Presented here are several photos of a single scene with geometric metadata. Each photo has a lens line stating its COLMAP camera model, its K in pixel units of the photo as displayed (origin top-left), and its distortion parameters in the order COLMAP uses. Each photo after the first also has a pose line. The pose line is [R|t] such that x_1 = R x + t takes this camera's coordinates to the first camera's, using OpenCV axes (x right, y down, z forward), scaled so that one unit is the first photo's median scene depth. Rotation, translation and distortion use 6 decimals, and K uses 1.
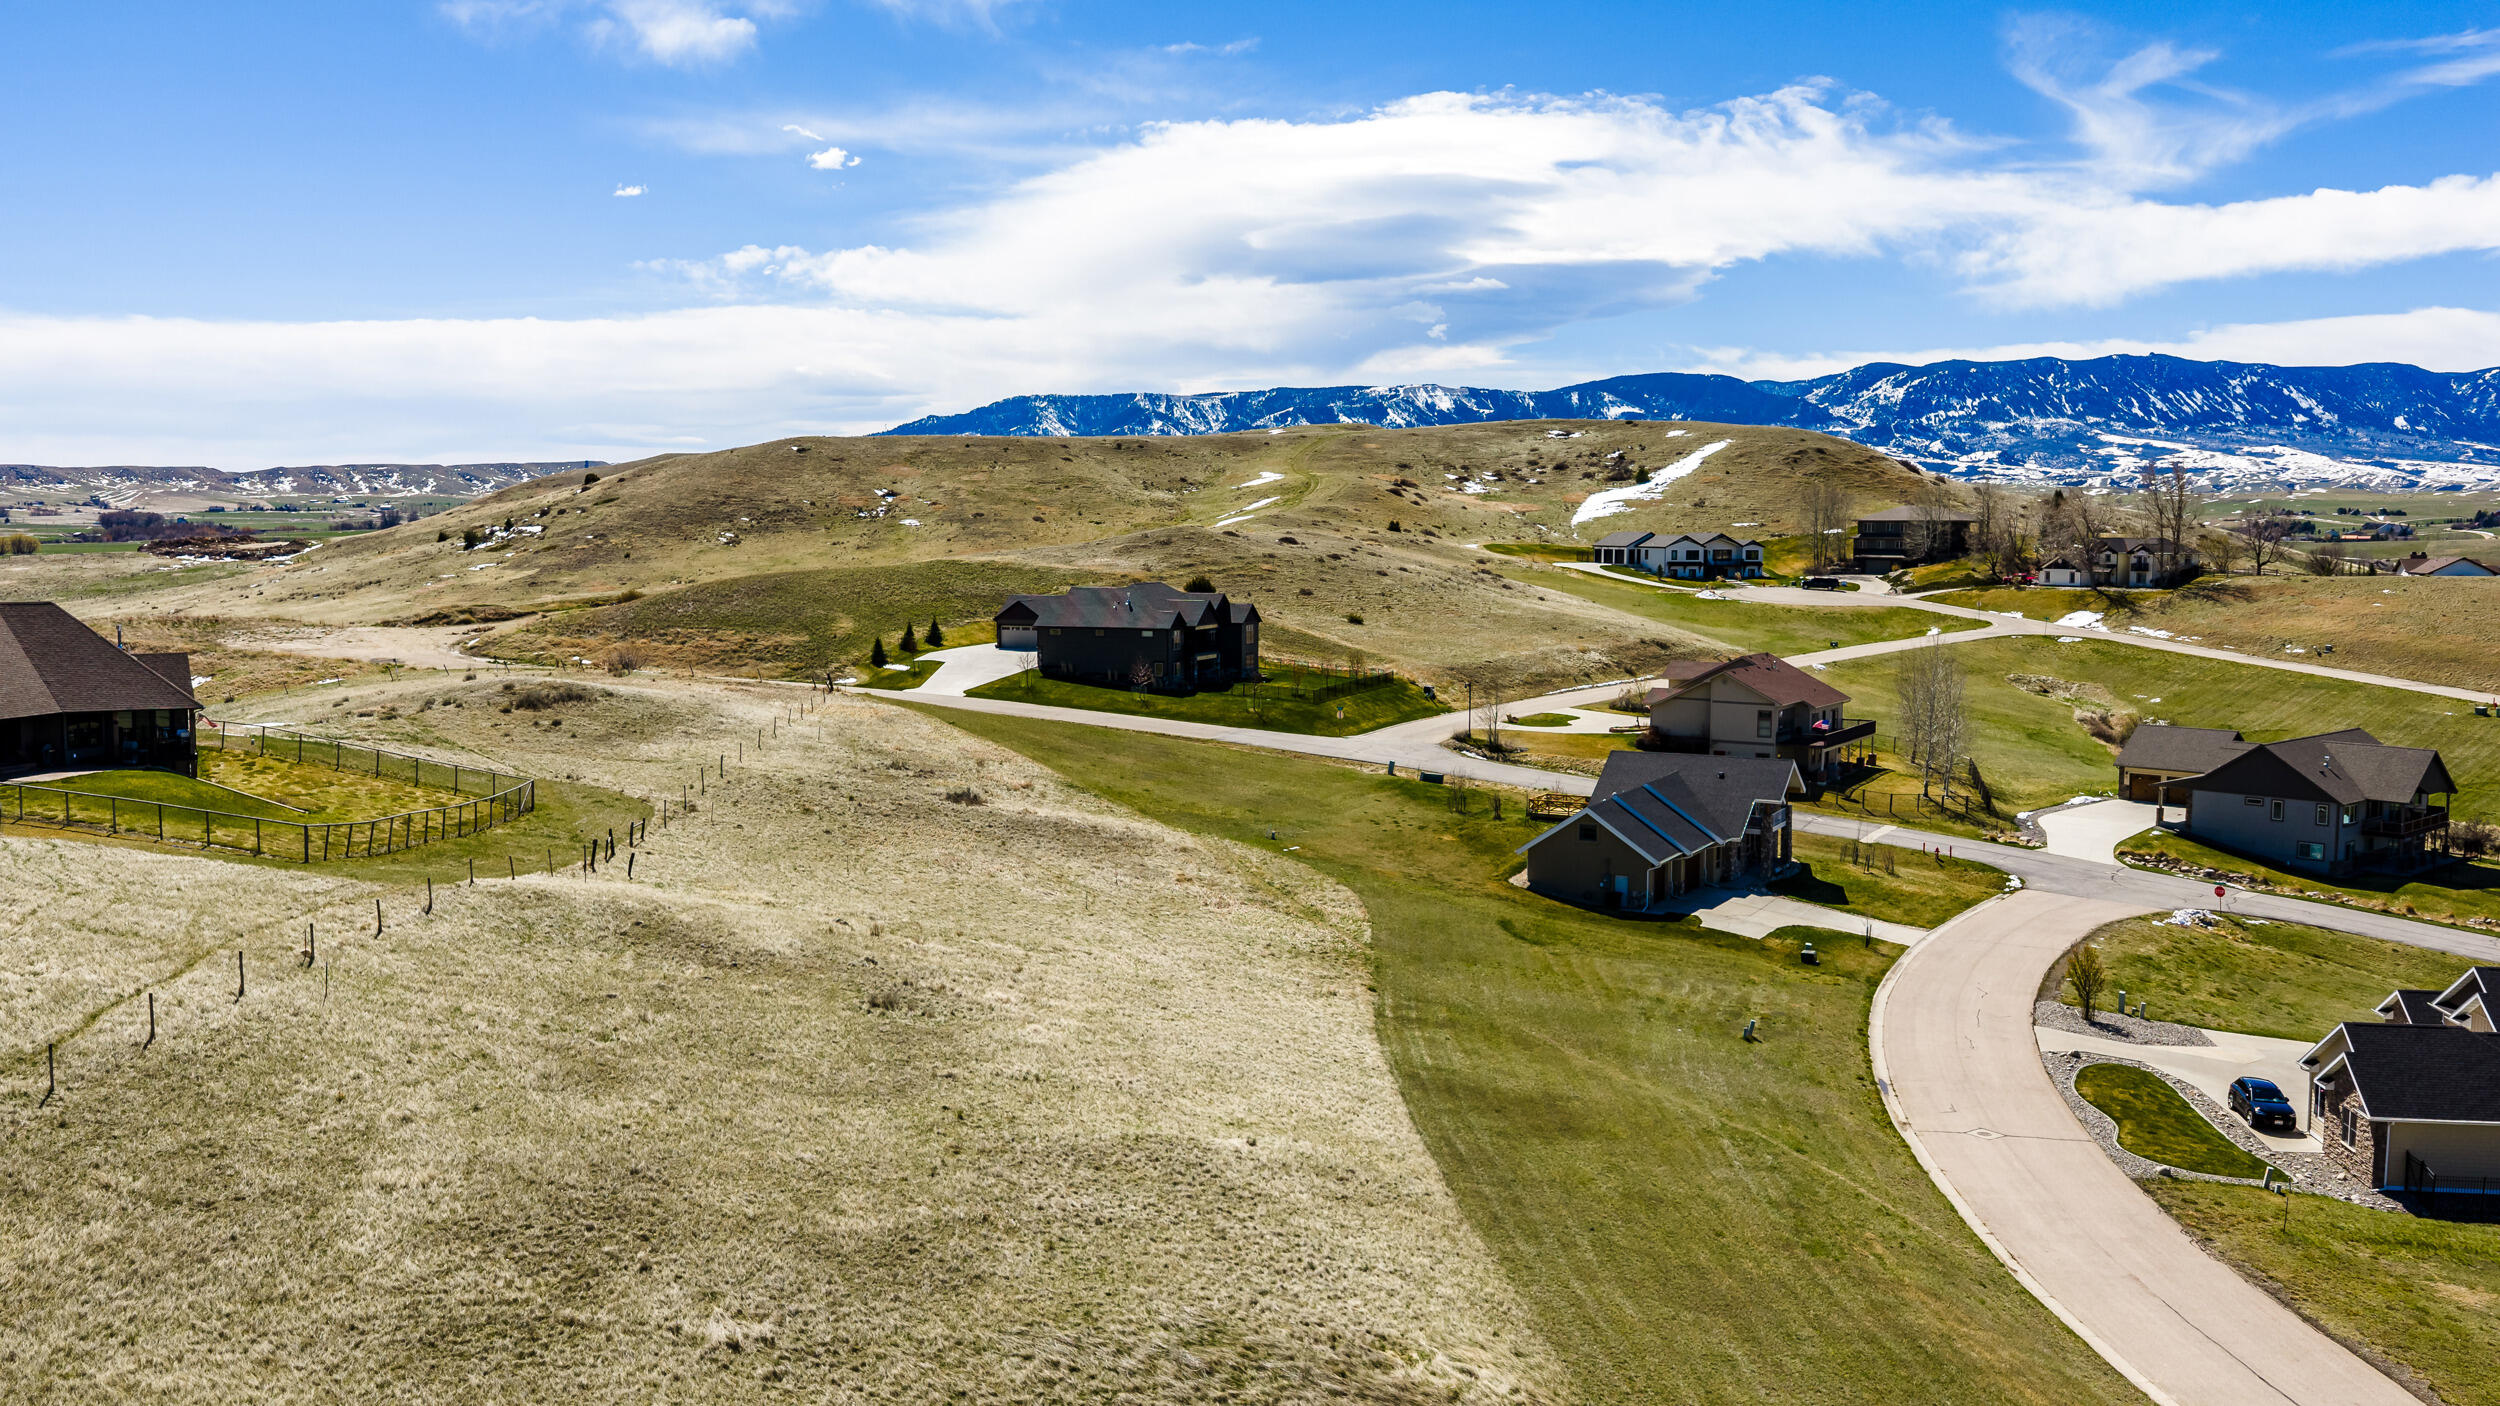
lens RADIAL K [[2058.2, 0, 1255.0], [0, 2058.2, 696.9], [0, 0, 1]] dist [0.030010, -0.057006]
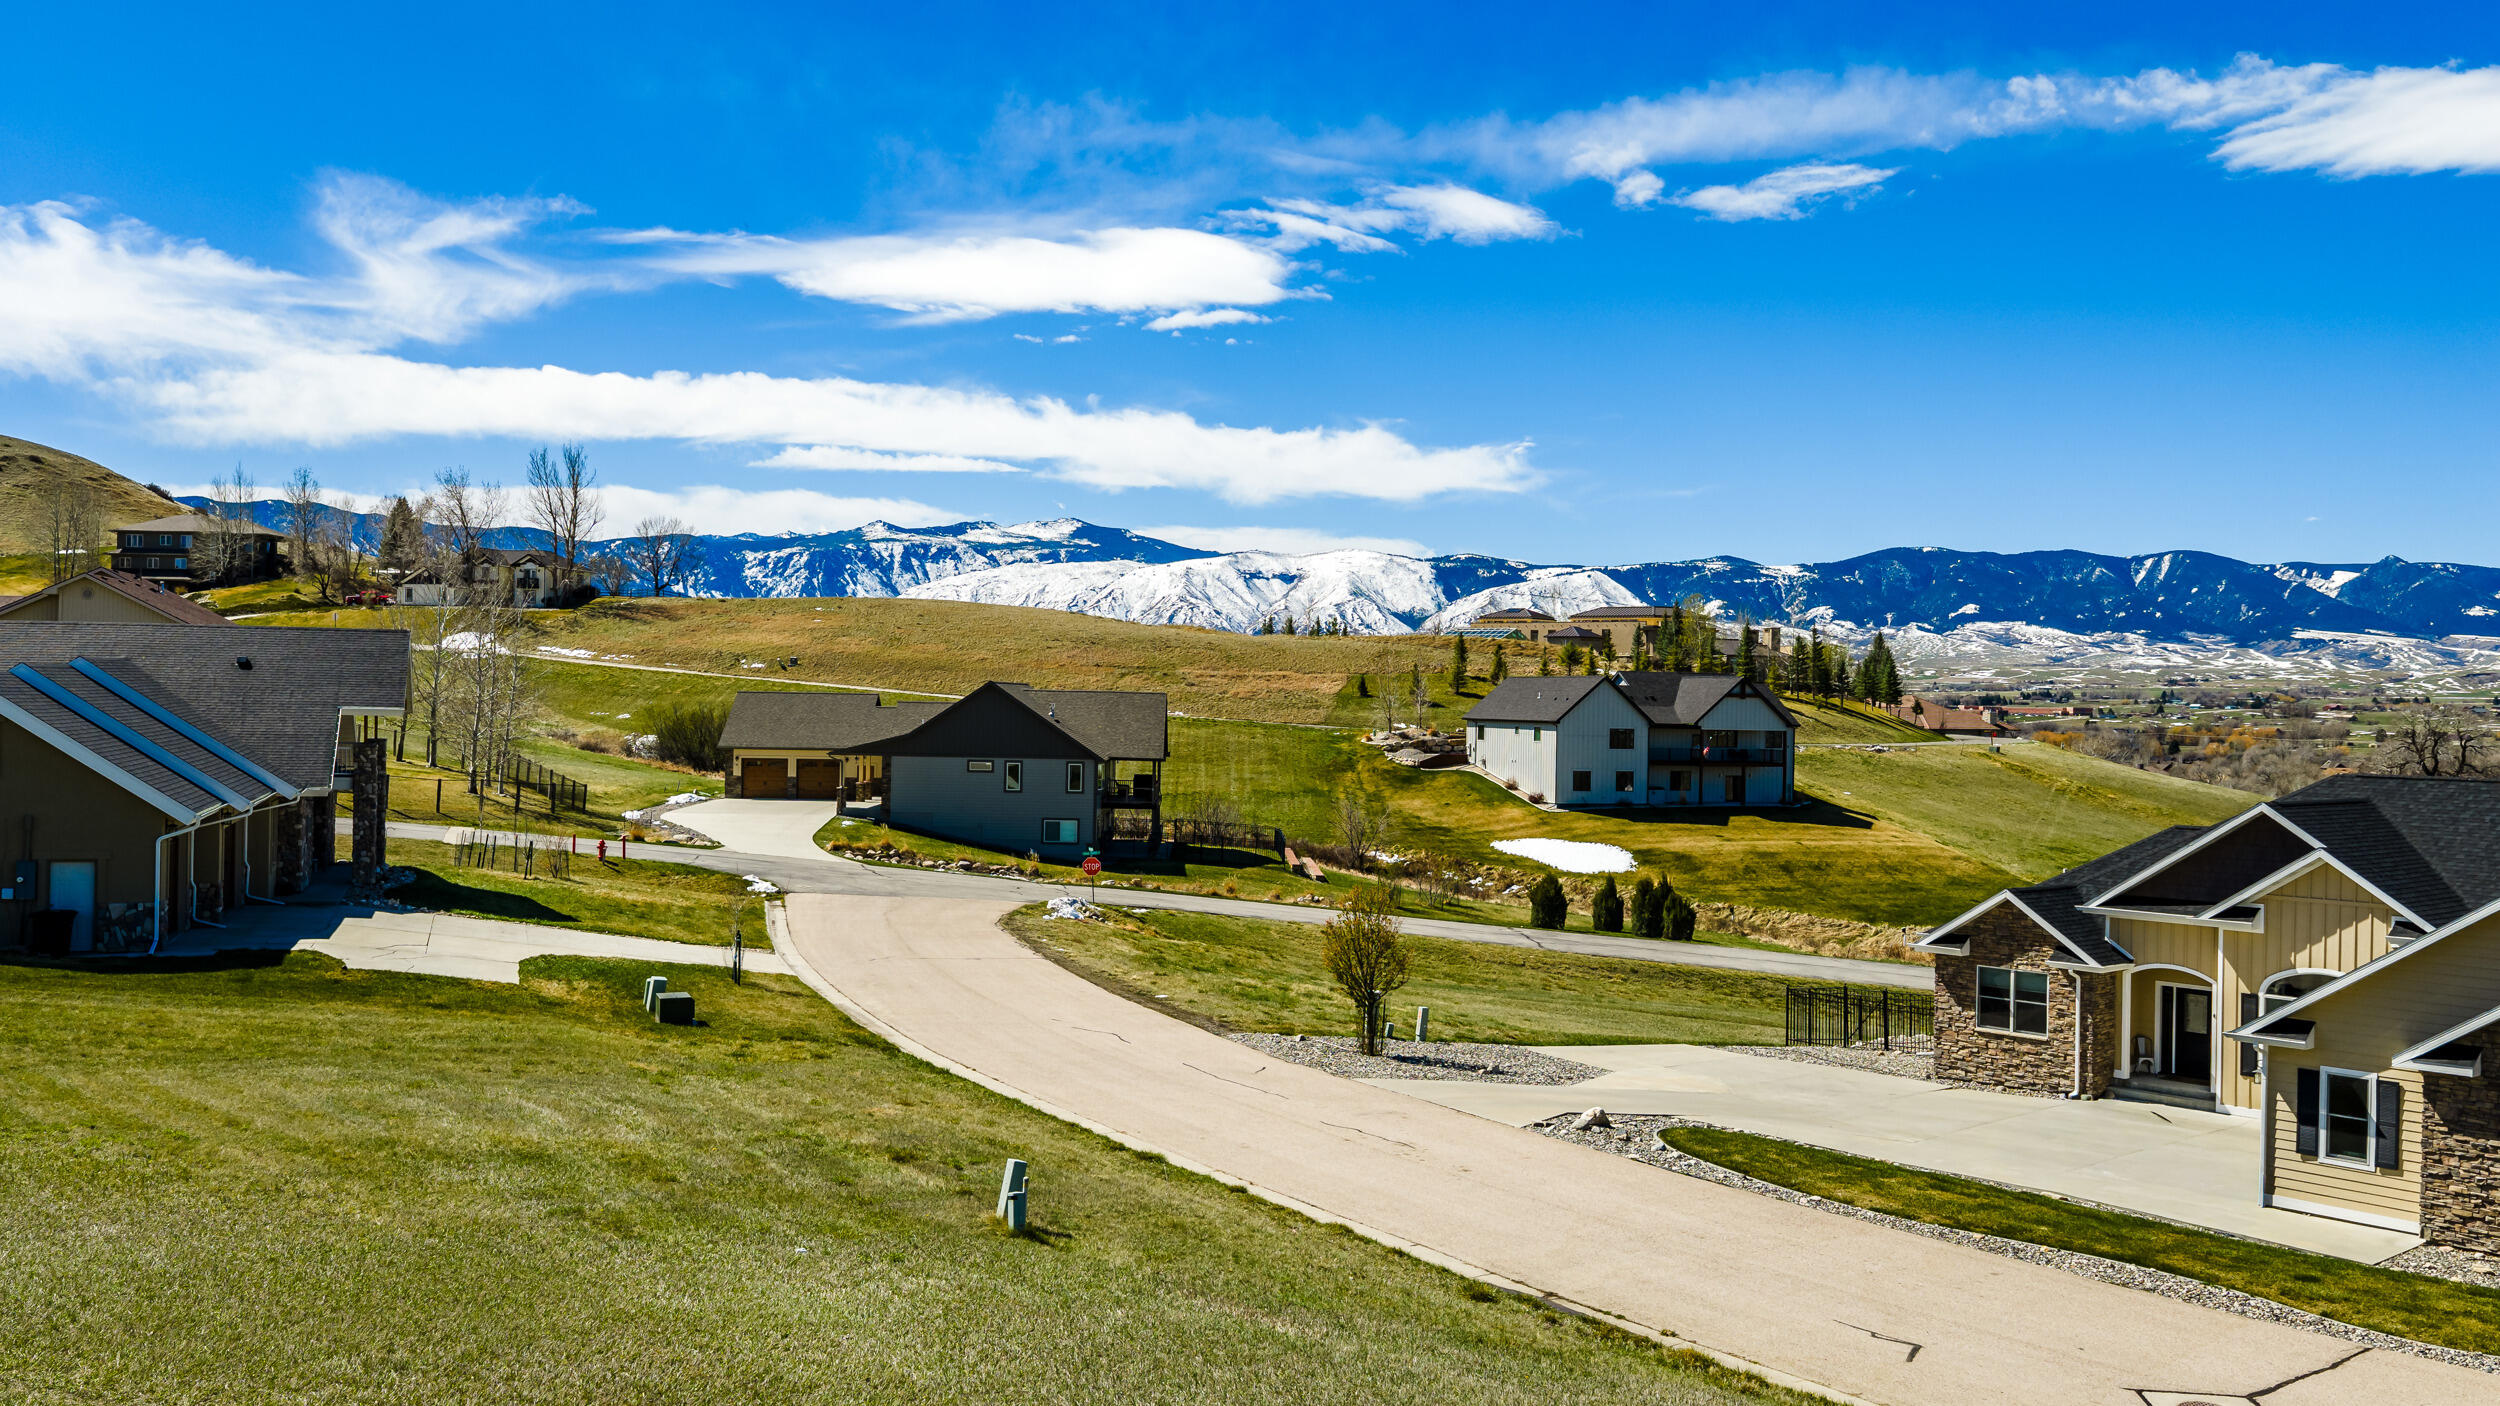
lens RADIAL K [[2053.3, 0, 1254.9], [0, 2053.3, 678.4], [0, 0, 1]] dist [0.030896, -0.055772]
pose [[0.667154, 0.016032, 0.744748, 0.022181], [0.045563, 0.997018, -0.062279, 0.039284], [-0.743525, 0.075483, 0.664434, 0.276948]]
